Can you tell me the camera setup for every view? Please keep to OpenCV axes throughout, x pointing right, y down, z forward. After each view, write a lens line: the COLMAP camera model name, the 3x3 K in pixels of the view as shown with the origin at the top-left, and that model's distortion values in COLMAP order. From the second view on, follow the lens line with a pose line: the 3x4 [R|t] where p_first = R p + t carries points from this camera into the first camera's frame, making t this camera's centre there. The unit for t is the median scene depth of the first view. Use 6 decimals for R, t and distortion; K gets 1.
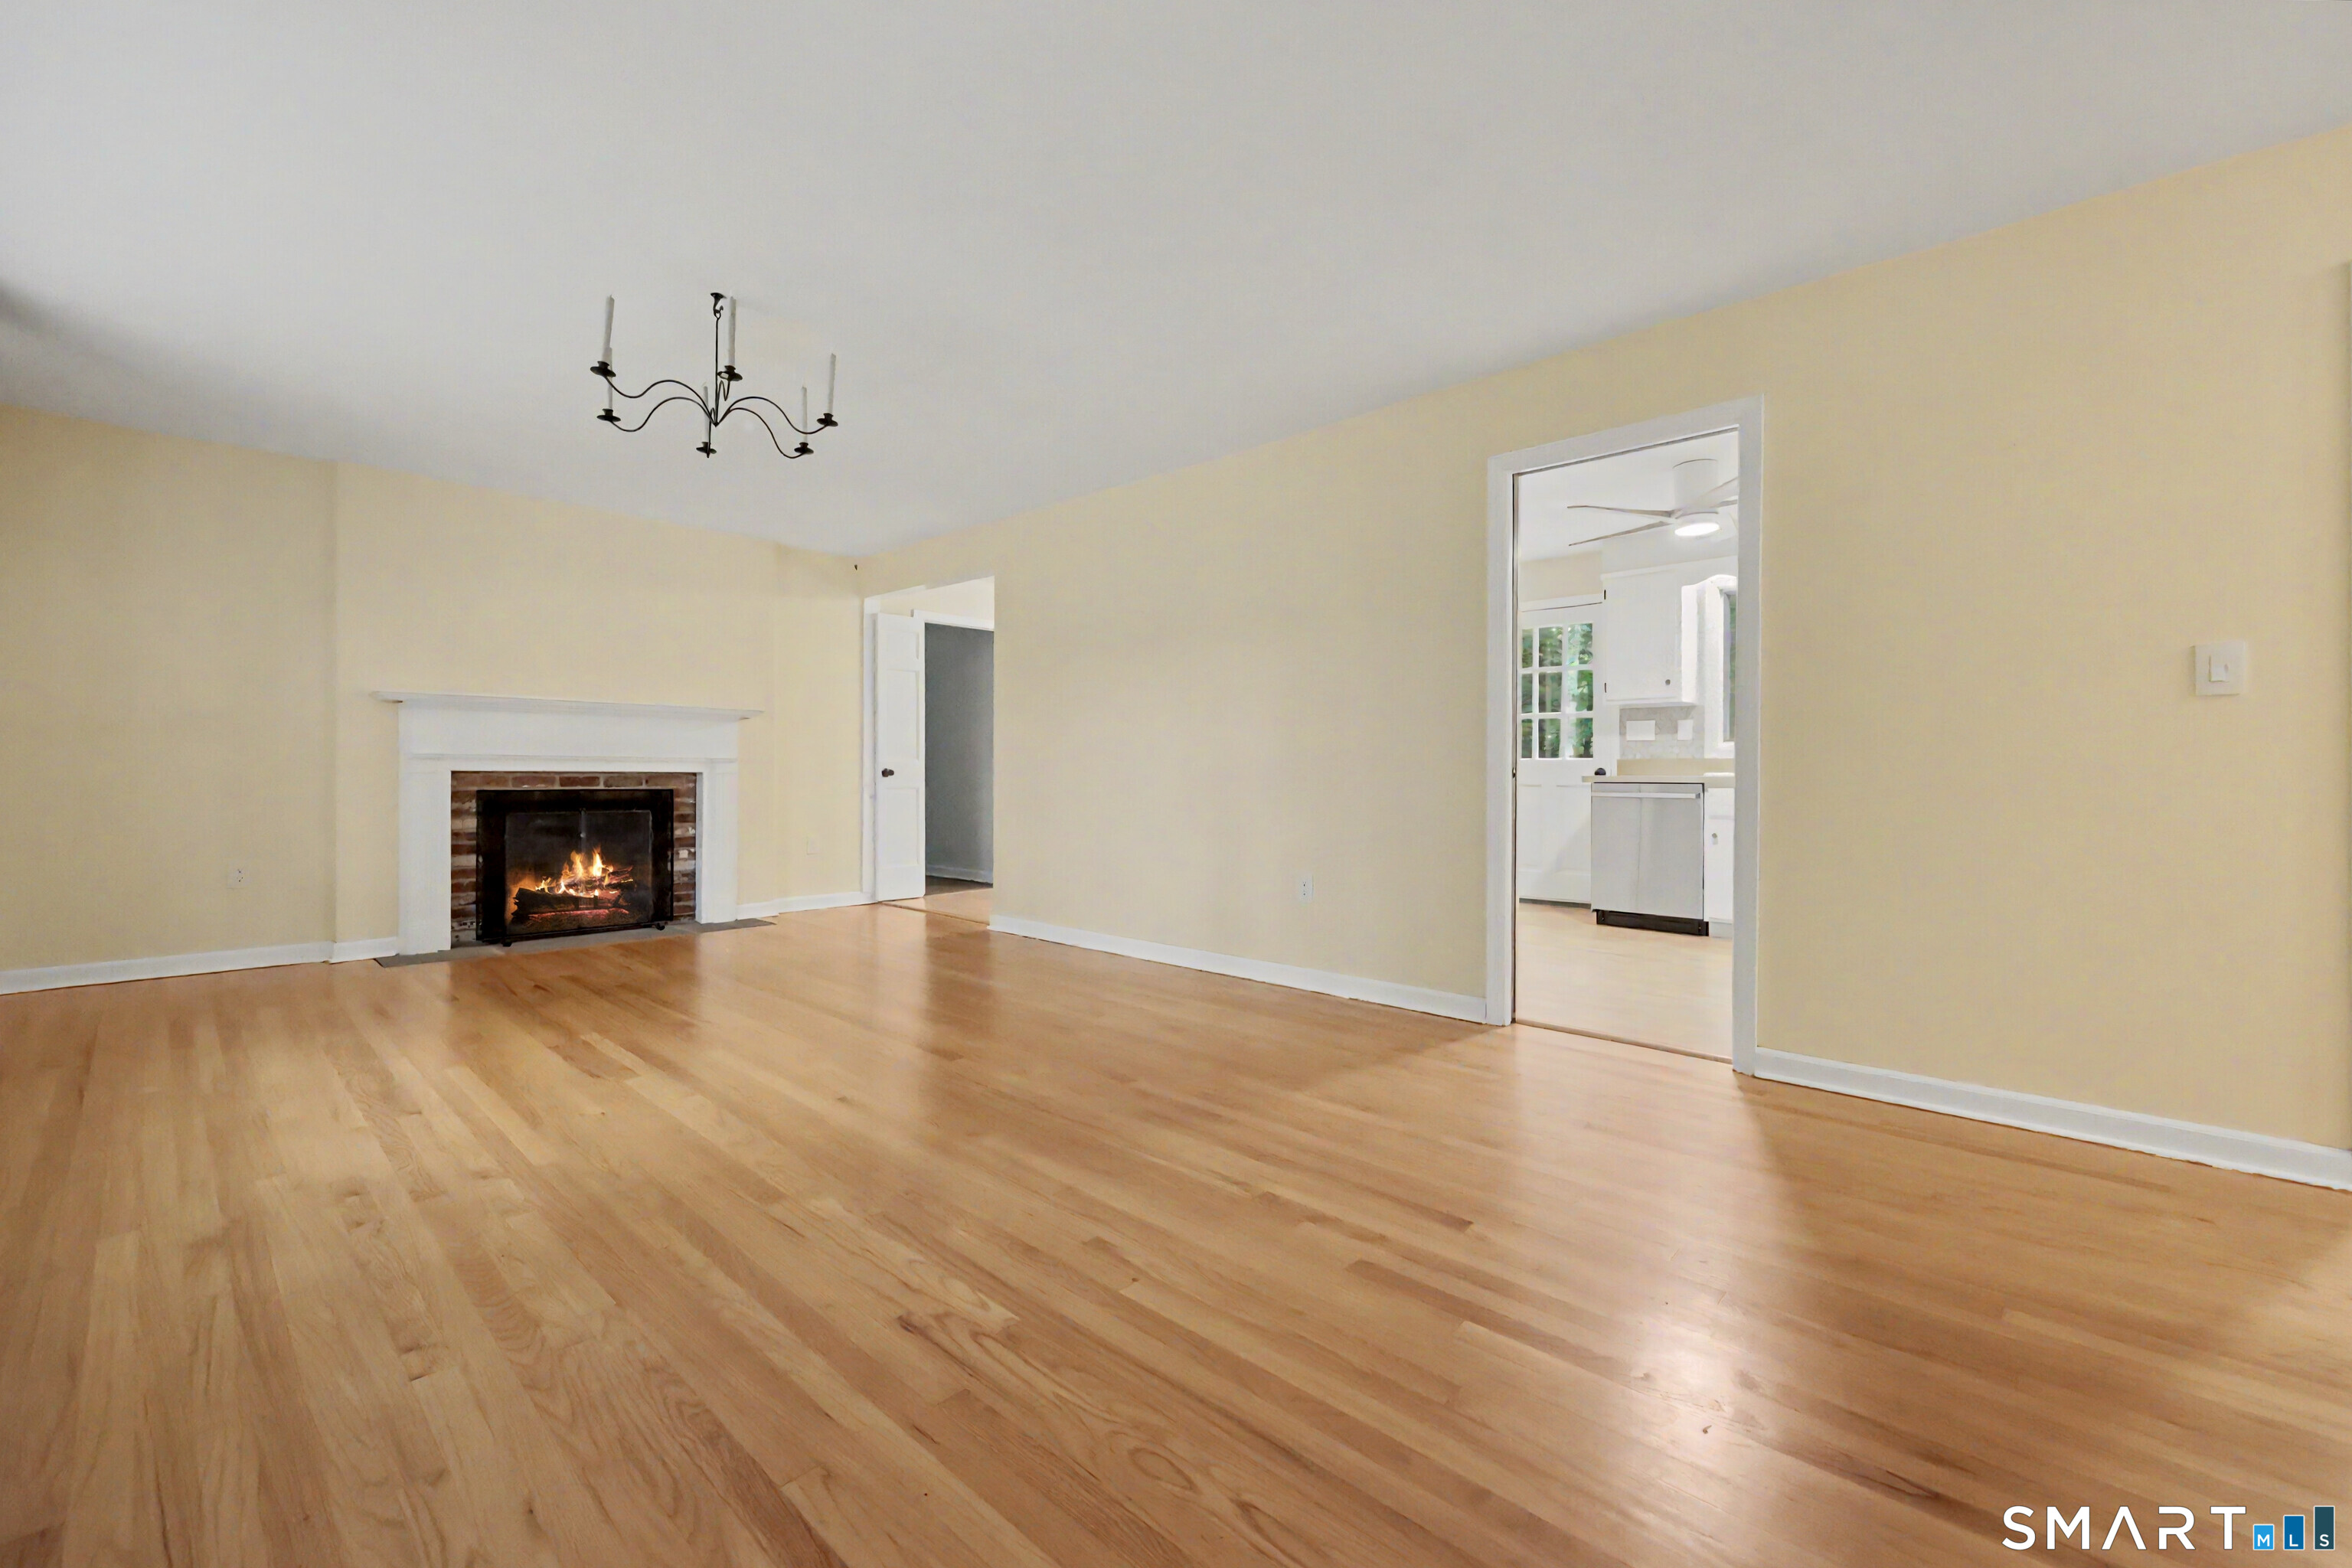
lens RADIAL K [[955.5, 0, 1181.0], [0, 955.5, 776.2], [0, 0, 1]] dist [-0.001315, -0.000409]
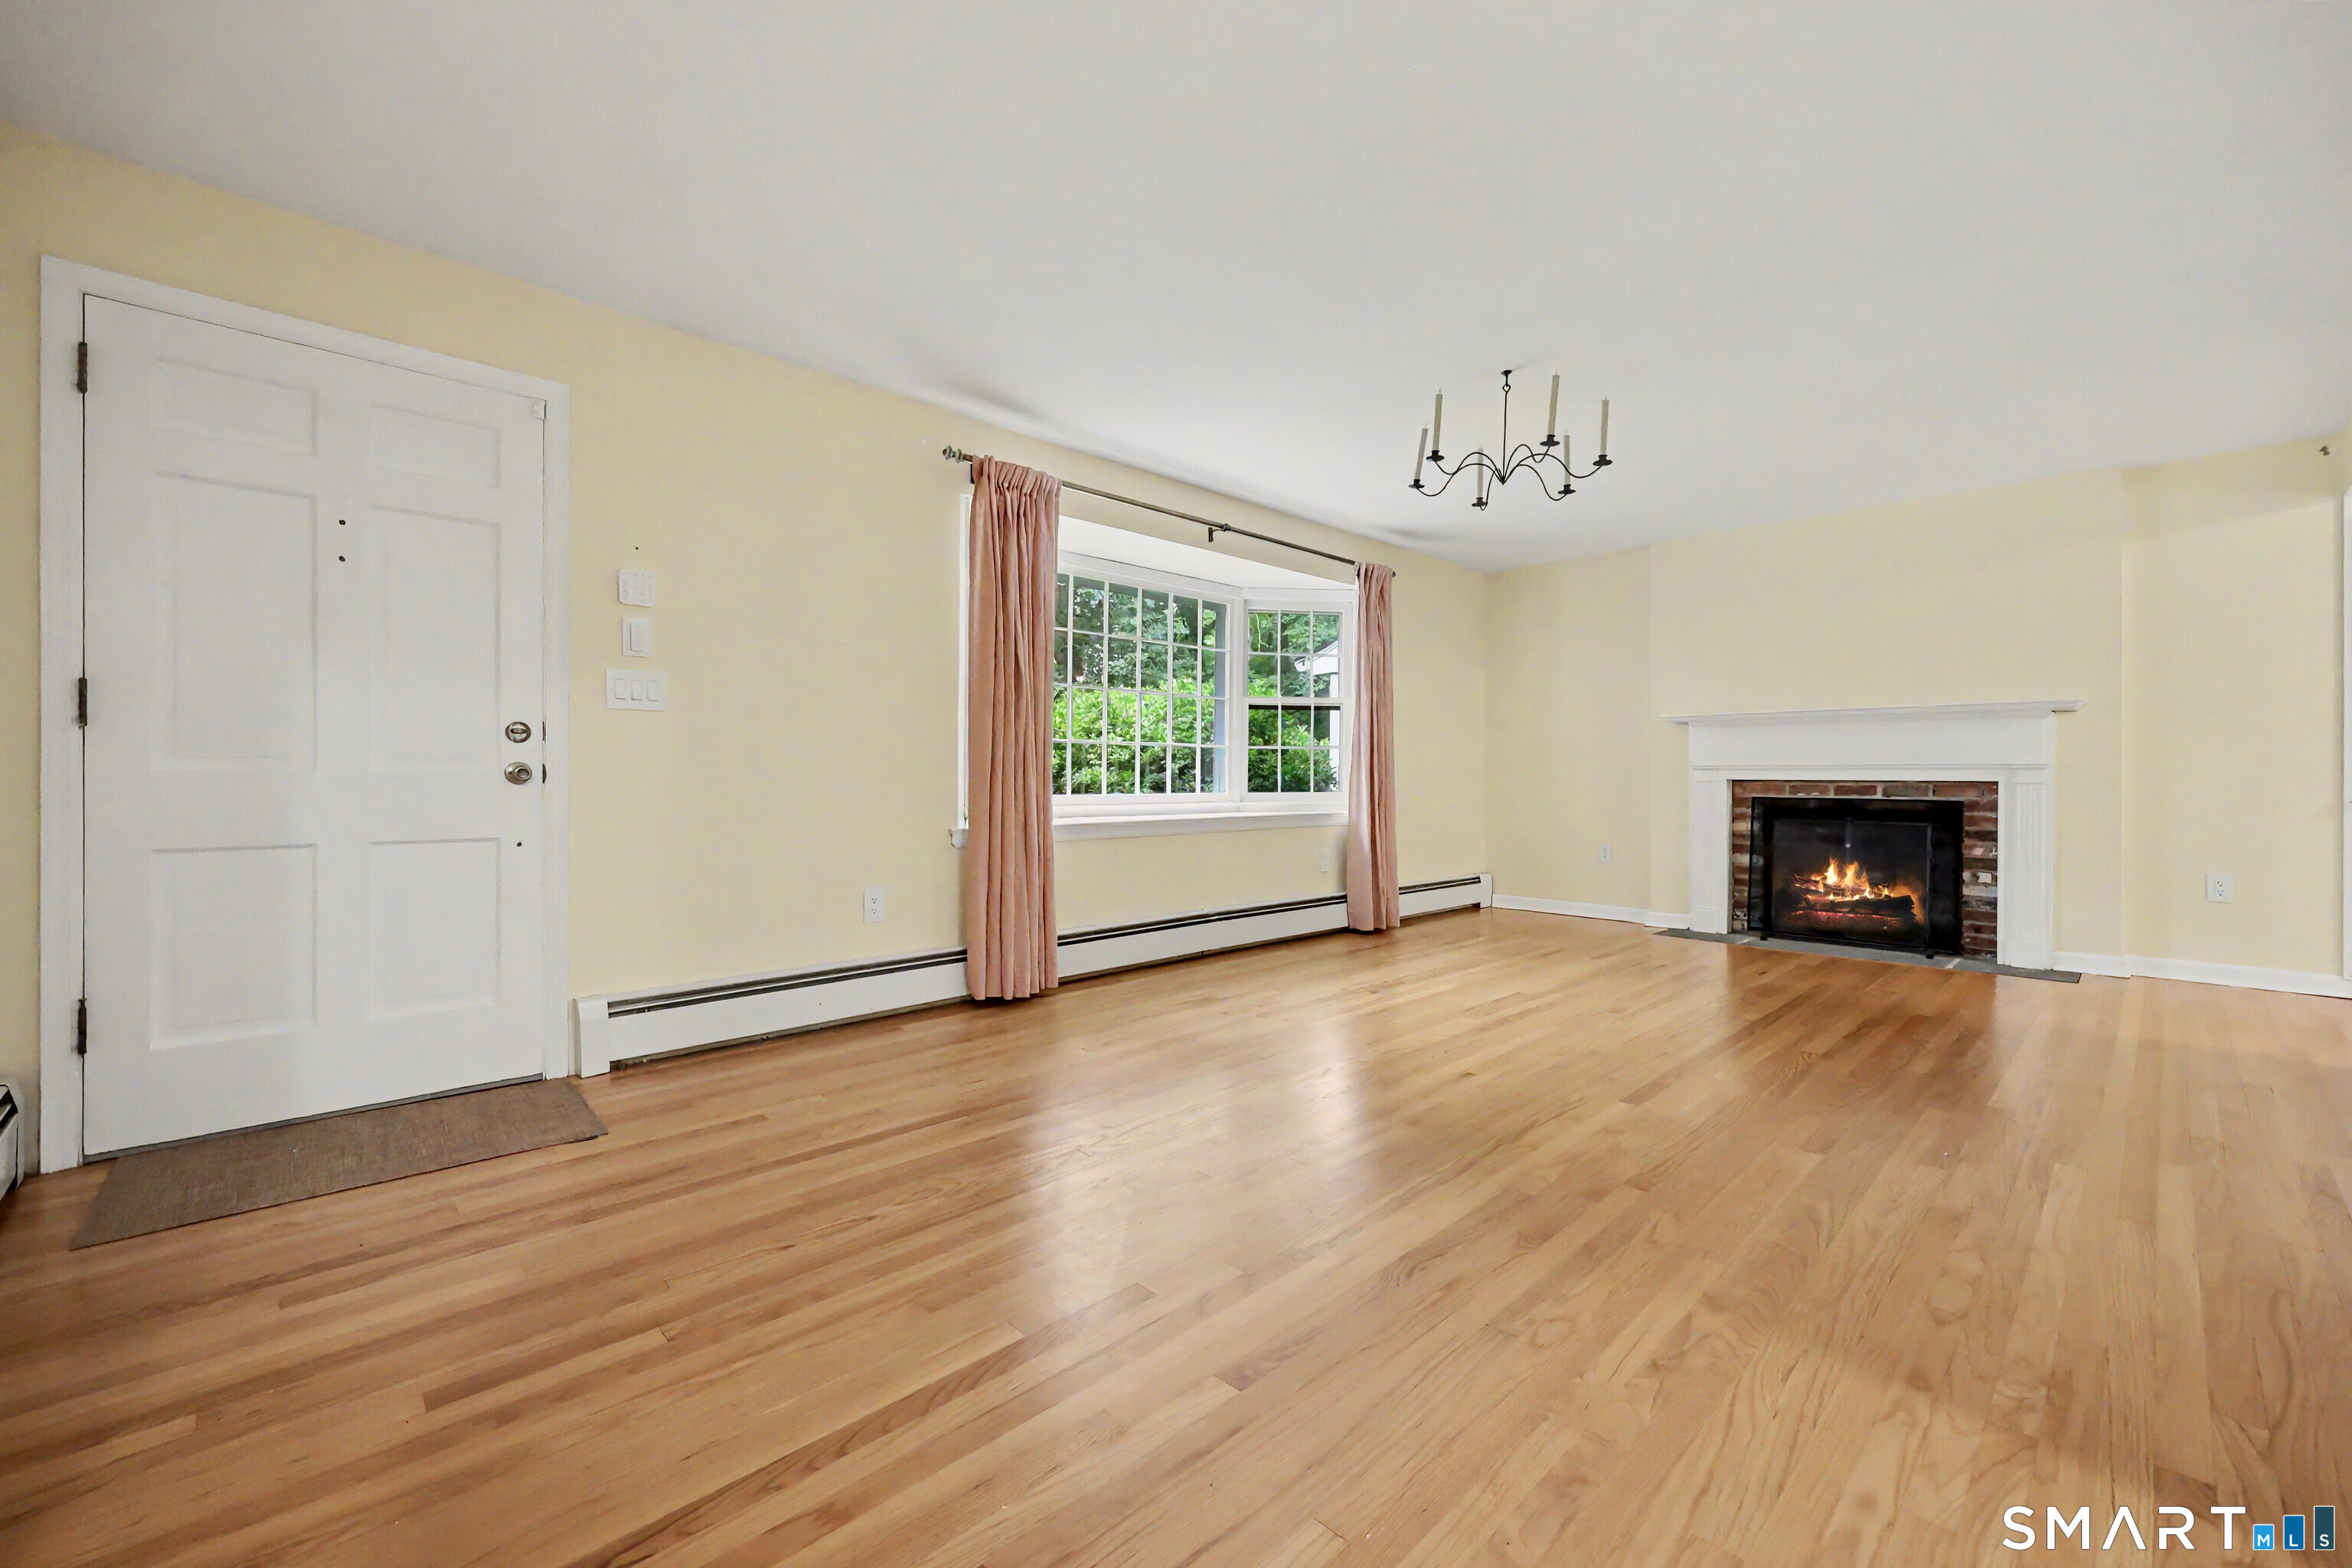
lens RADIAL K [[955.5, 0, 1188.4], [0, 955.5, 775.9], [0, 0, 1]] dist [-0.001315, -0.000409]
pose [[-0.039765, -0.005634, -0.999193, 0.388242], [-0.005453, 0.999970, -0.005421, -0.000347], [0.999194, 0.005233, -0.039794, 0.364936]]
